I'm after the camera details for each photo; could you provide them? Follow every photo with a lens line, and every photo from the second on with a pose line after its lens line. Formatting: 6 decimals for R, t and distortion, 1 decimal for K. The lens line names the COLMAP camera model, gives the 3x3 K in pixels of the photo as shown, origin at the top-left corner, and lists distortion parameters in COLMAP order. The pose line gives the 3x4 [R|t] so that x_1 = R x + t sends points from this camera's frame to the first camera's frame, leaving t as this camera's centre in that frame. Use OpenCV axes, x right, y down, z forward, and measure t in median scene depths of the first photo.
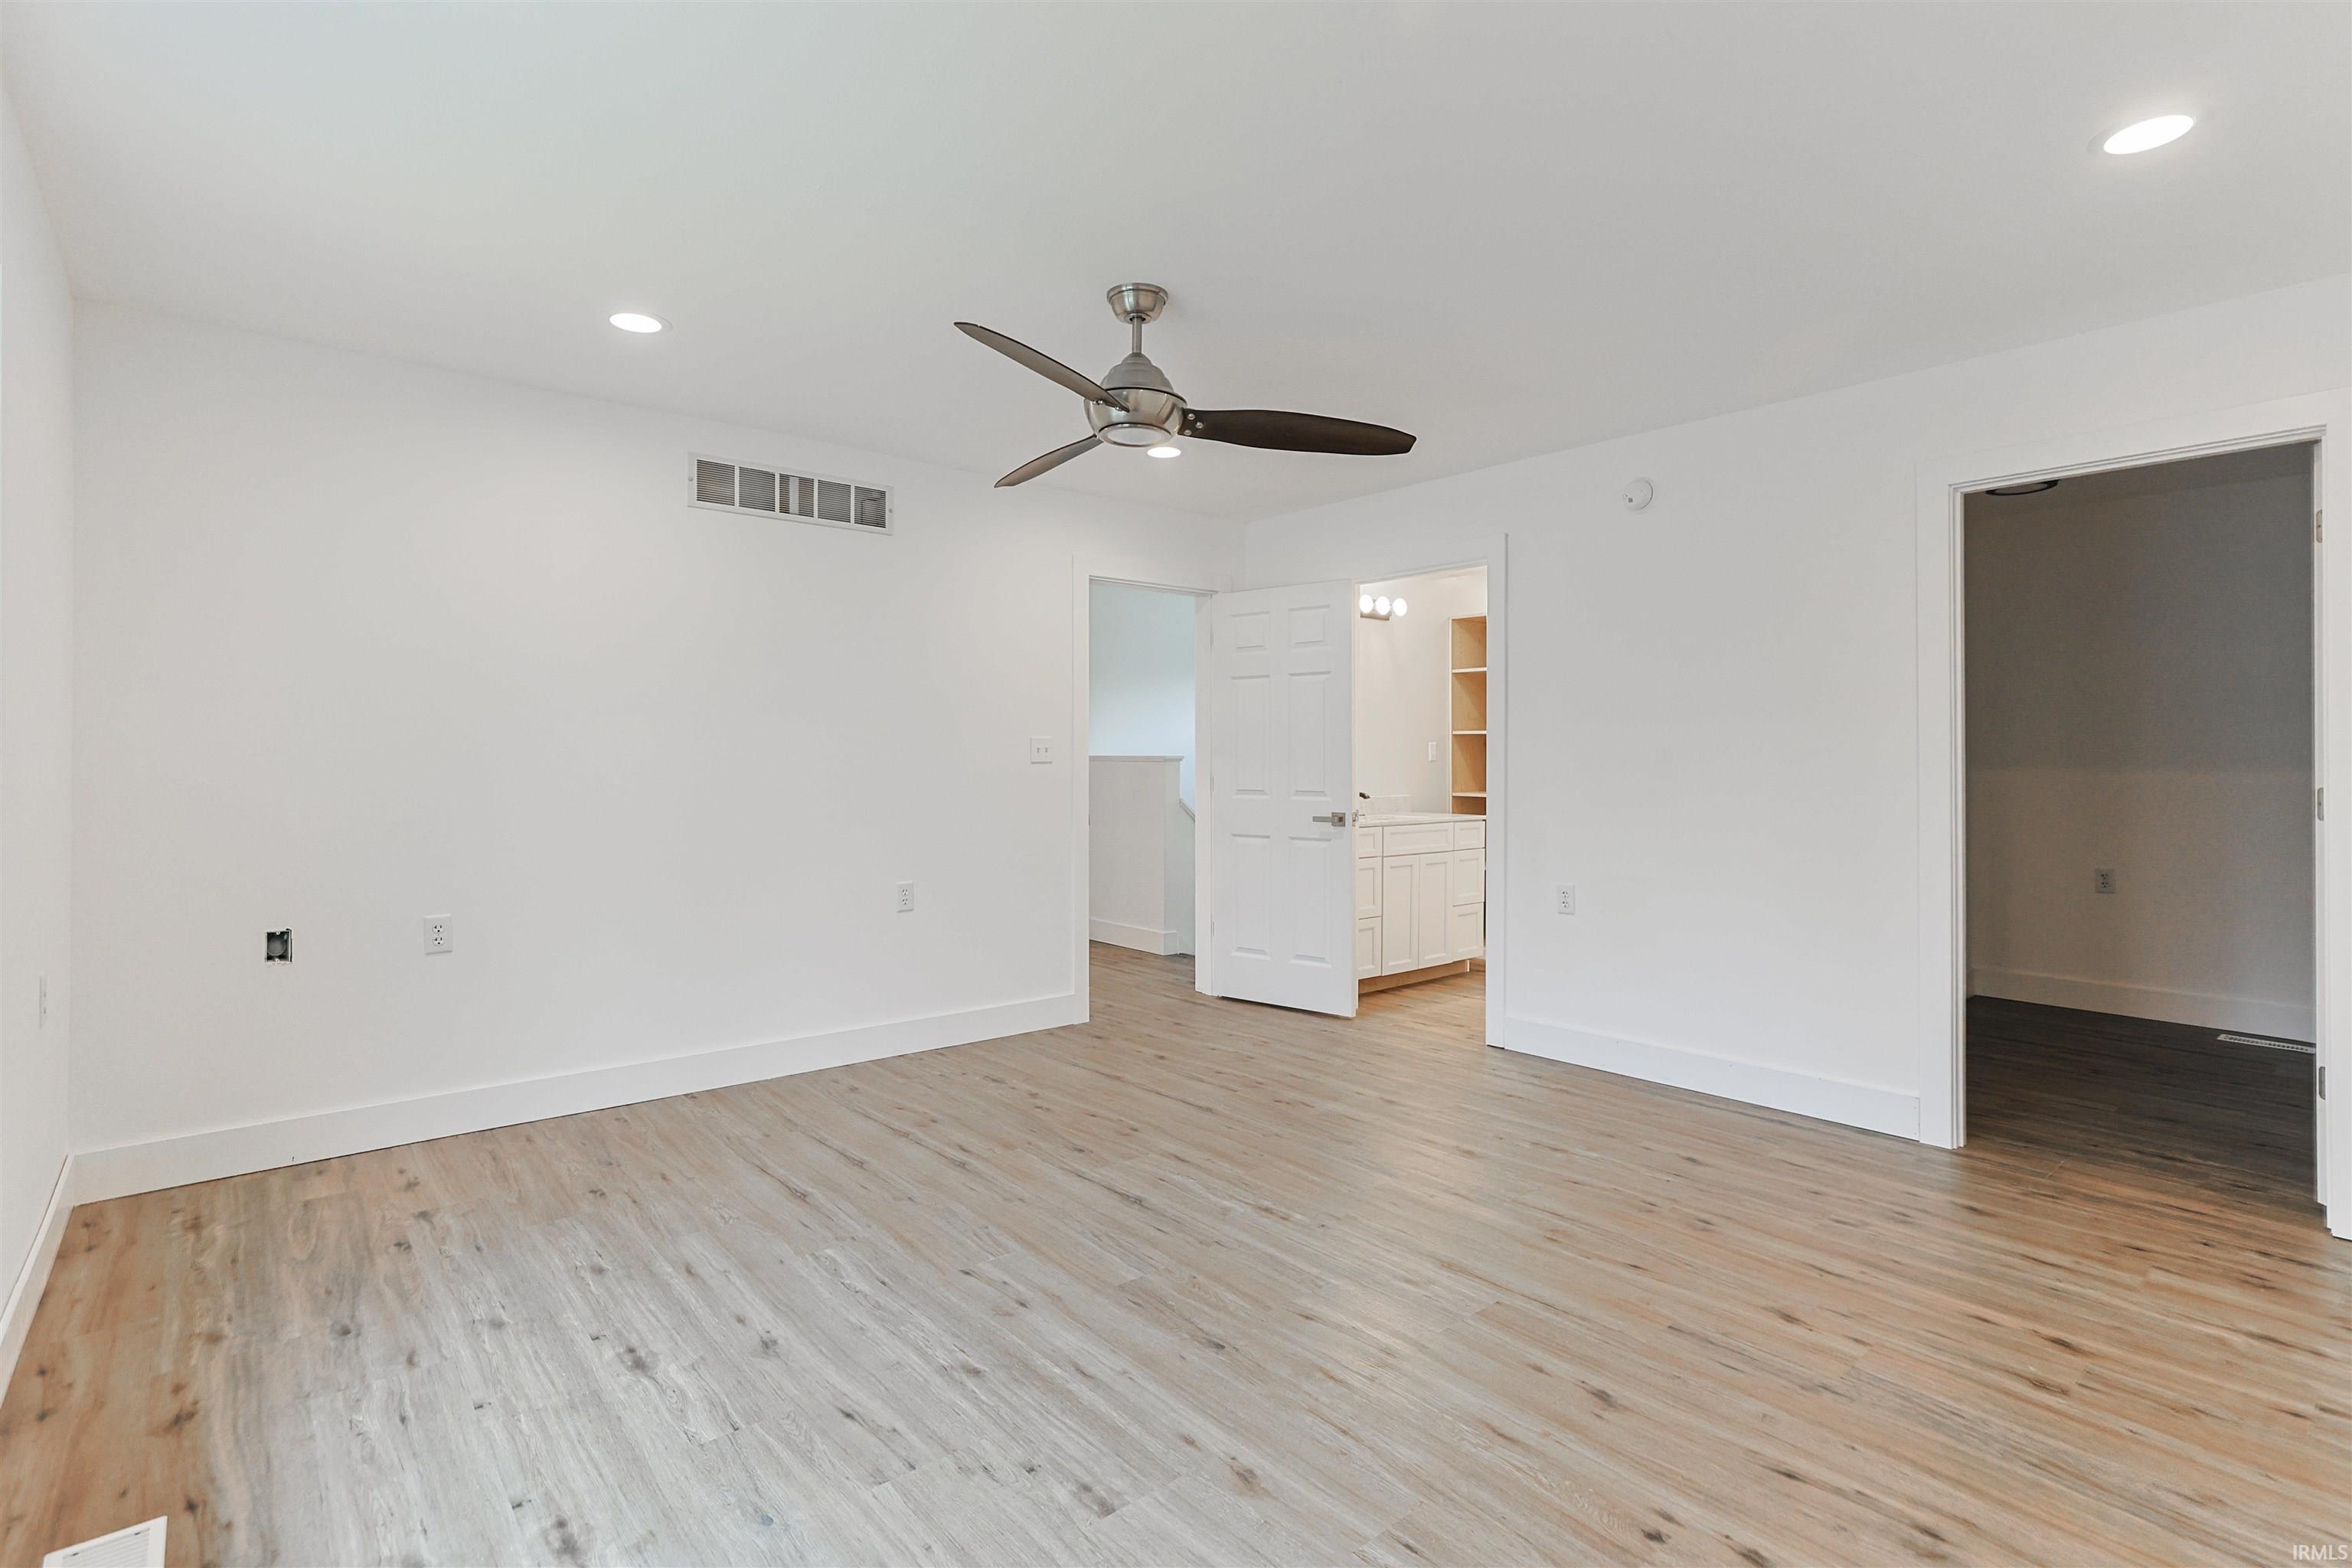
lens RADIAL K [[1138.9, 0, 1198.4], [0, 1138.9, 763.7], [0, 0, 1]] dist [-0.003729, 0.006855]
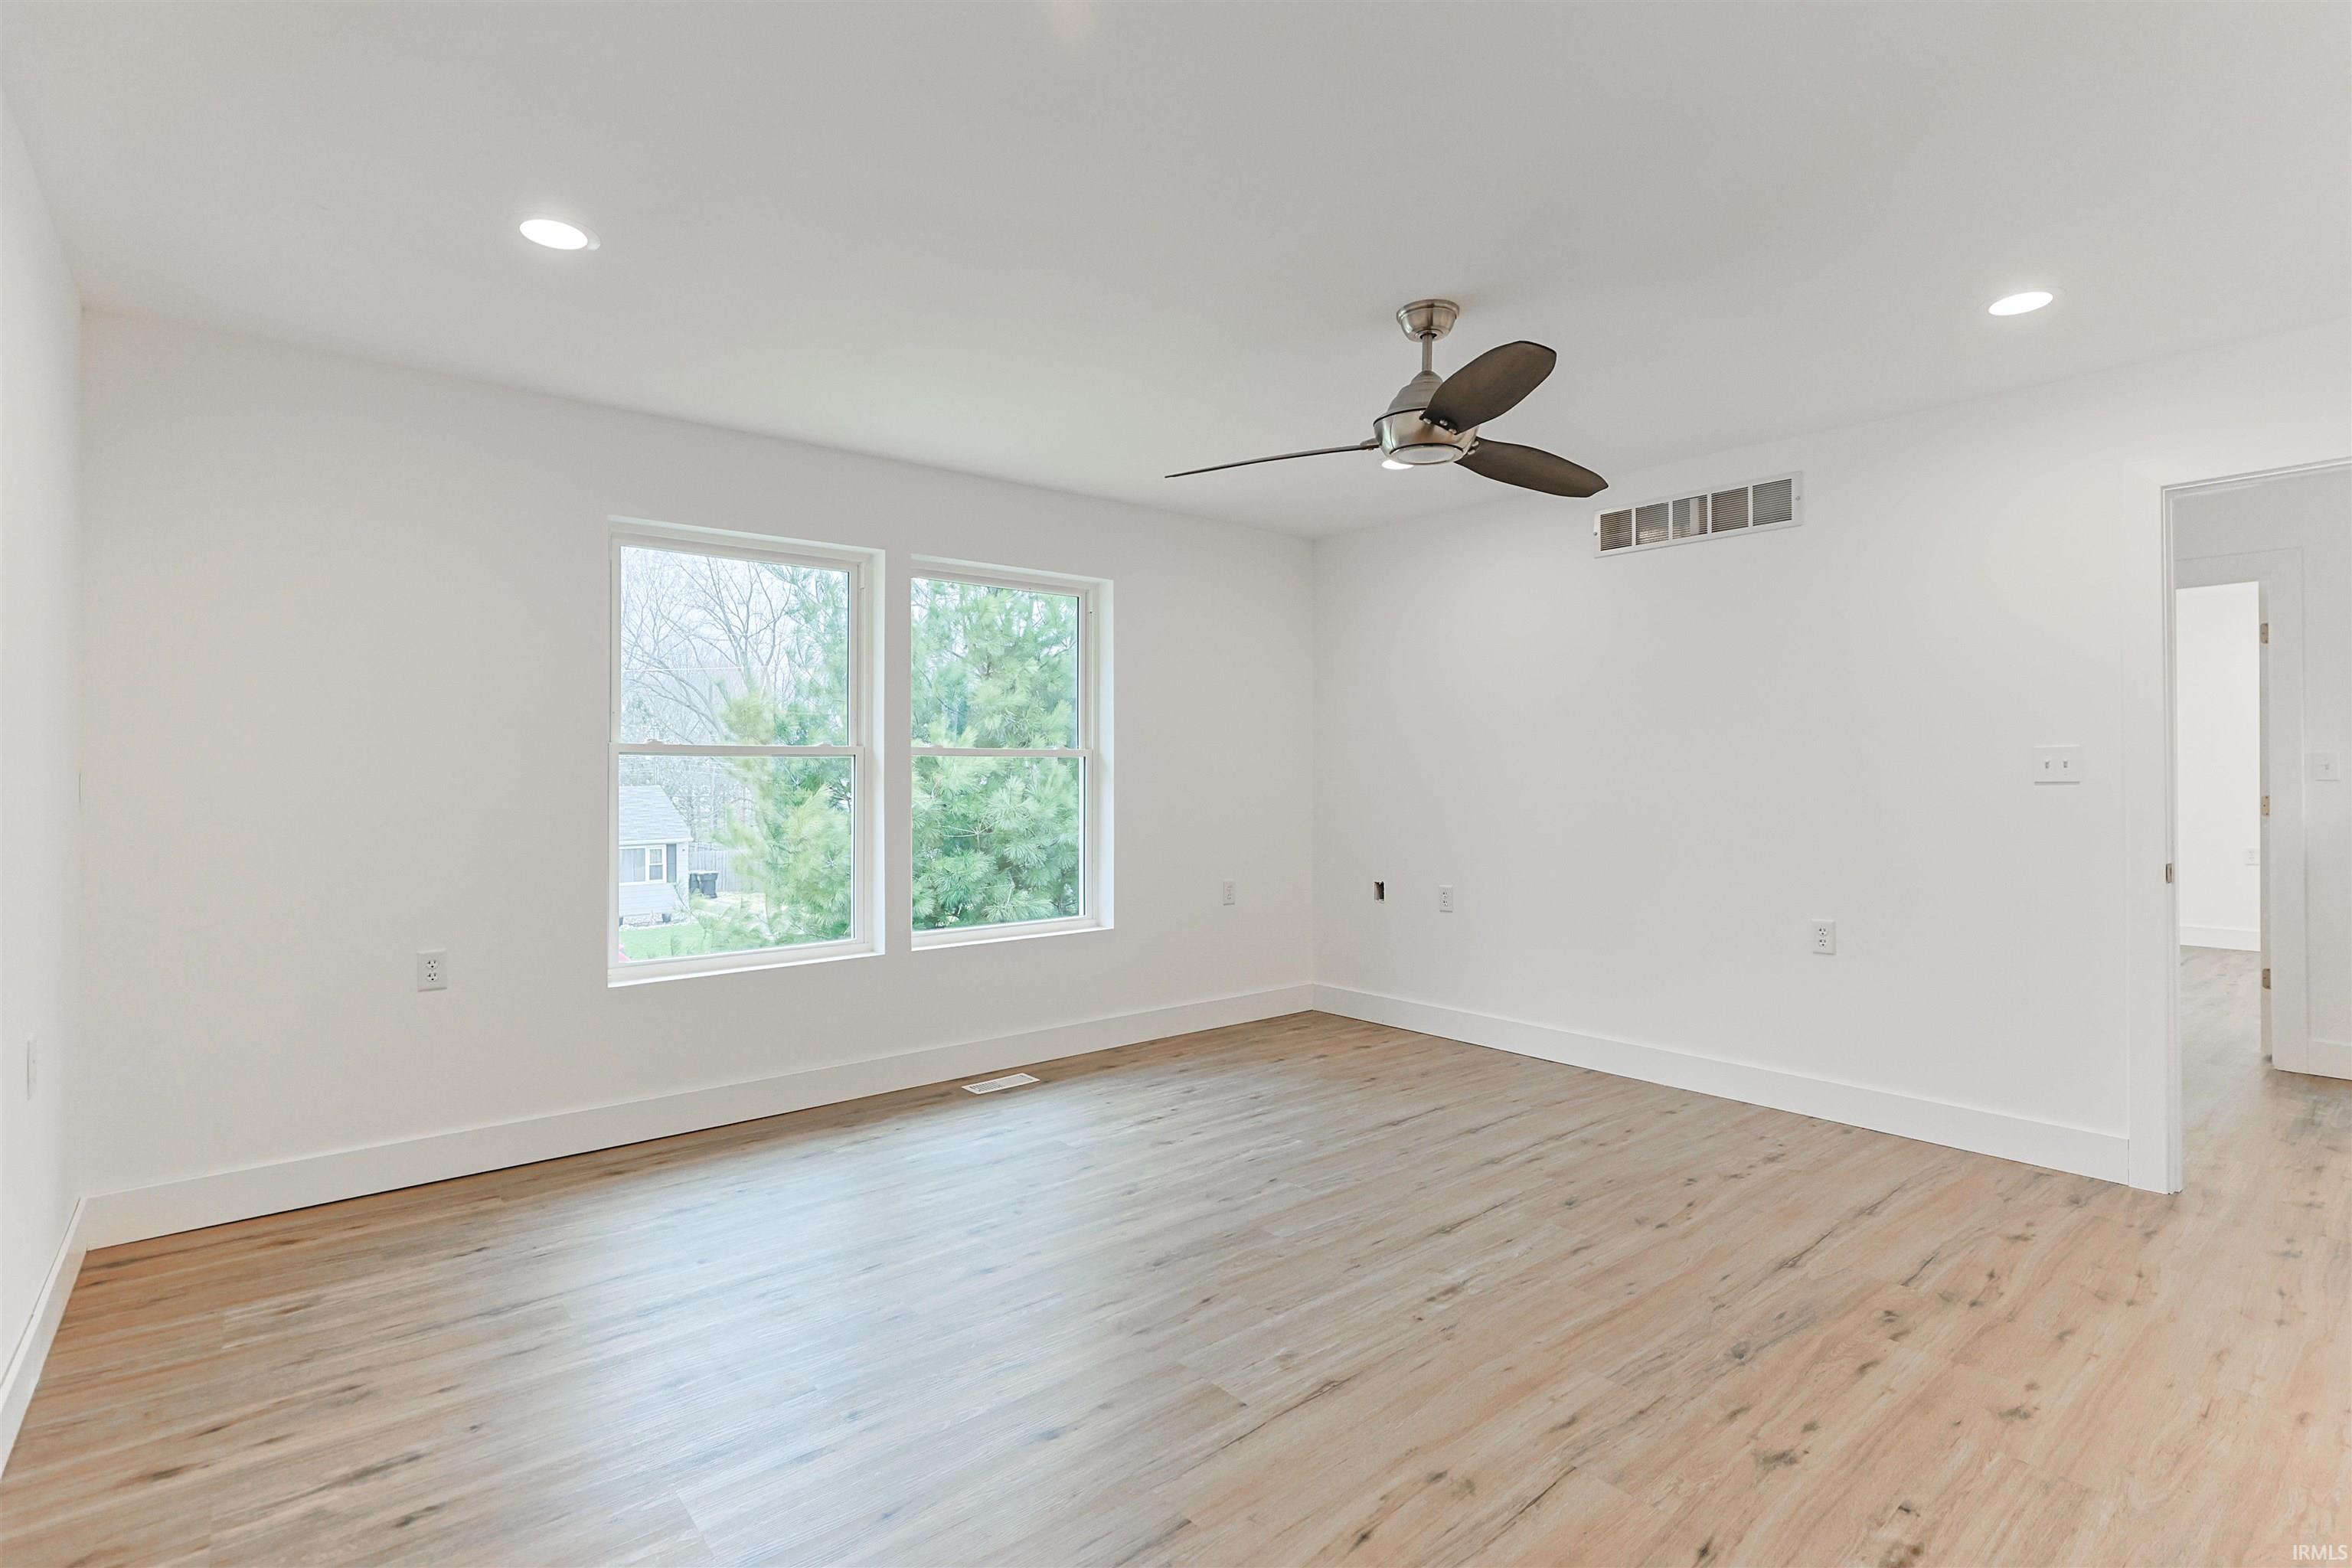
lens RADIAL K [[1138.9, 0, 1182.8], [0, 1138.9, 788.7], [0, 0, 1]] dist [-0.003729, 0.006855]
pose [[-0.025043, 0.005651, -0.999670, 0.896348], [-0.001930, 0.999982, 0.005701, -0.000078], [0.999685, 0.002073, -0.025032, 0.775619]]
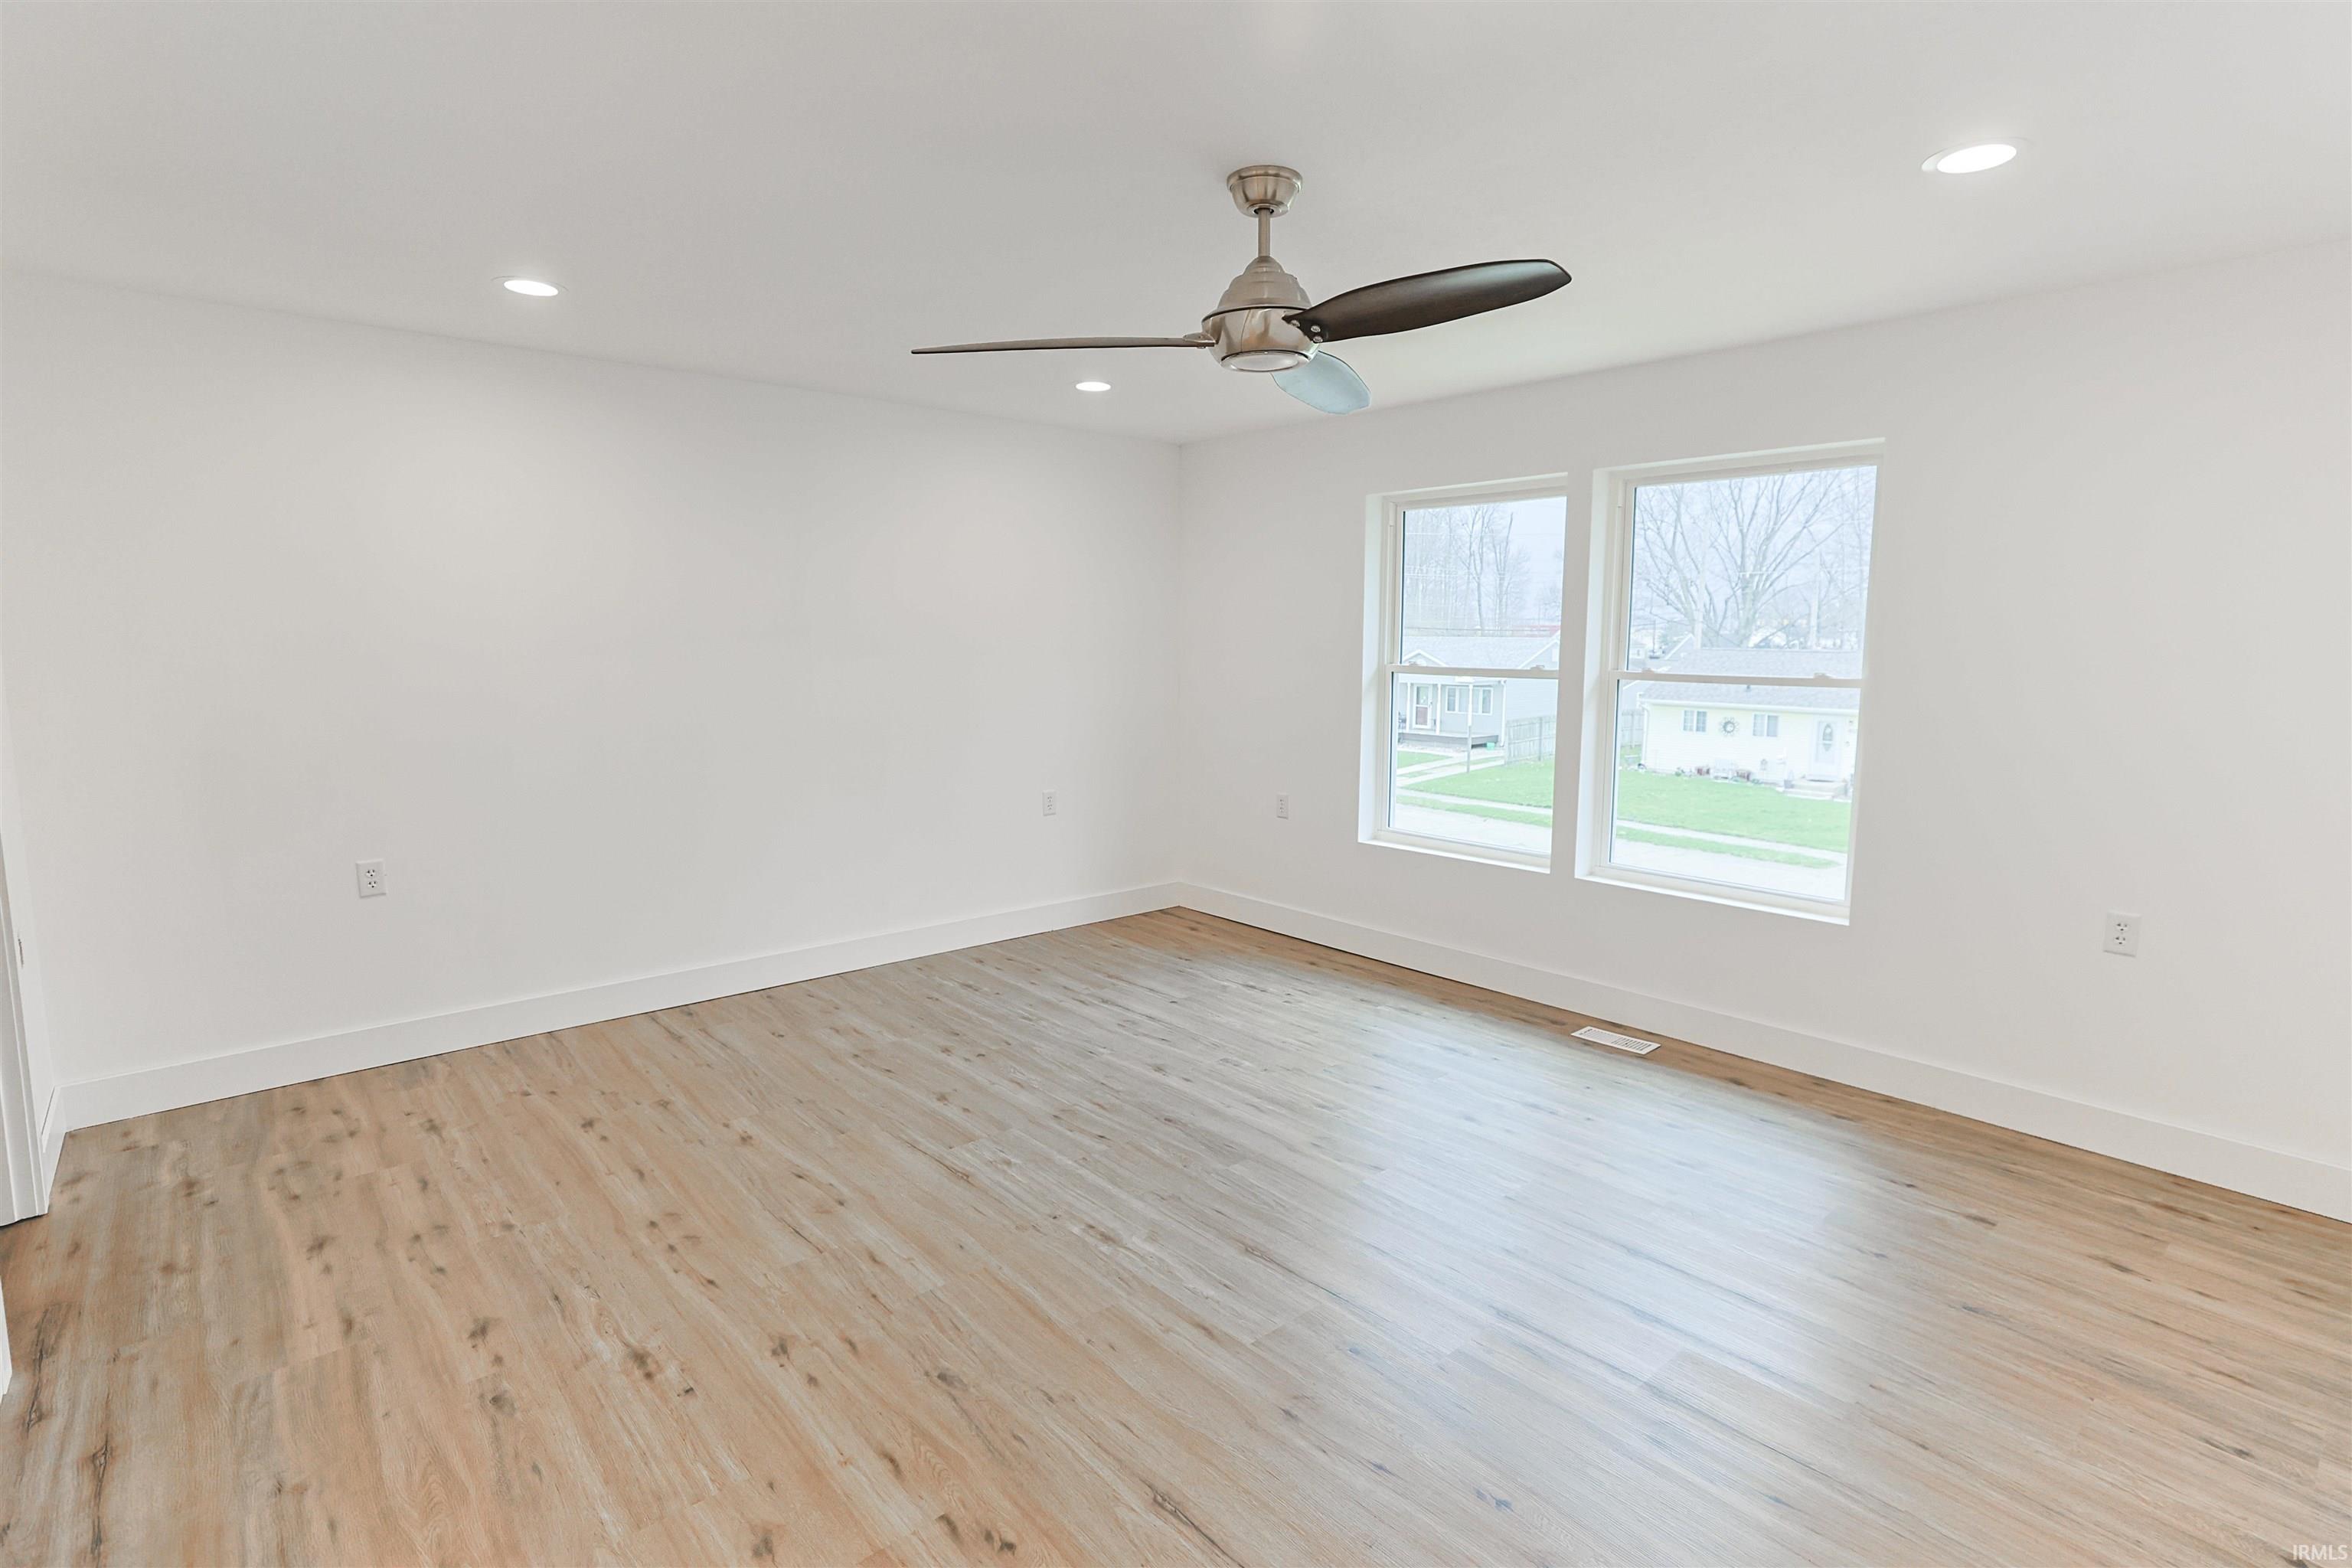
lens RADIAL K [[1138.9, 0, 1169.3], [0, 1138.9, 777.0], [0, 0, 1]] dist [-0.003729, 0.006855]
pose [[-0.999895, -0.006809, 0.012771, 0.000257], [-0.005127, 0.991836, 0.127420, -0.090004], [-0.013535, 0.127341, -0.991767, 1.774794]]
